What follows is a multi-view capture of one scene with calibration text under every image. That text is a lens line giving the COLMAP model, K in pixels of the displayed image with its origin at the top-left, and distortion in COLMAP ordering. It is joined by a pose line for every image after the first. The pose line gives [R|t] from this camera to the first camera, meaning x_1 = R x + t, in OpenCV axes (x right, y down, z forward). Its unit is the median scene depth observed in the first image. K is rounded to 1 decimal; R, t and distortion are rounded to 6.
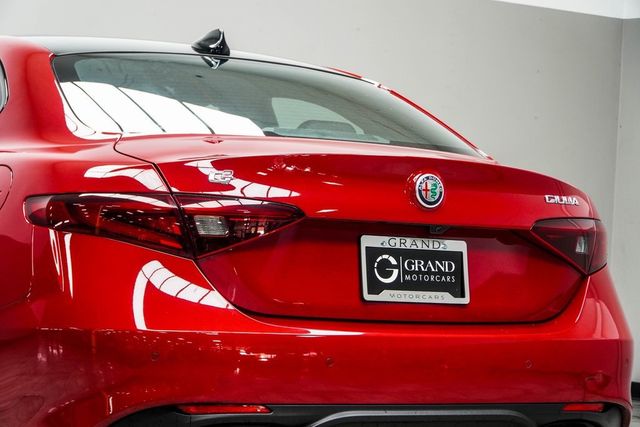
lens RADIAL K [[1842.2, 0, 320.3], [0, 1842.2, 214.0], [0, 0, 1]] dist [-0.523239, 0.000000]
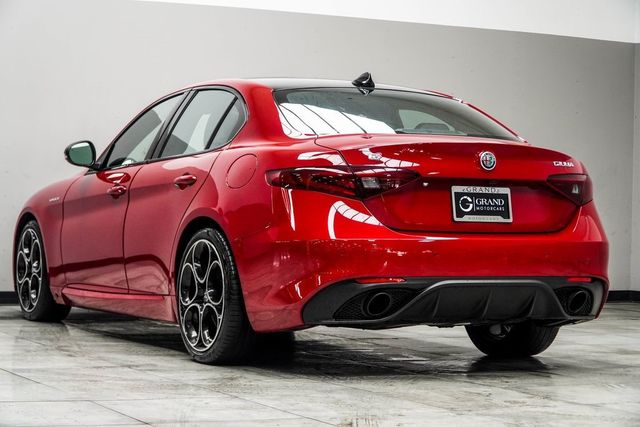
lens RADIAL K [[1442.0, 0, 322.8], [0, 1442.0, 214.3], [0, 0, 1]] dist [-0.501429, 0.000000]
pose [[0.996018, -0.030666, -0.083717, 0.013056], [0.031953, 0.999390, 0.014076, 0.015411], [0.083234, -0.016695, 0.996390, -0.433080]]
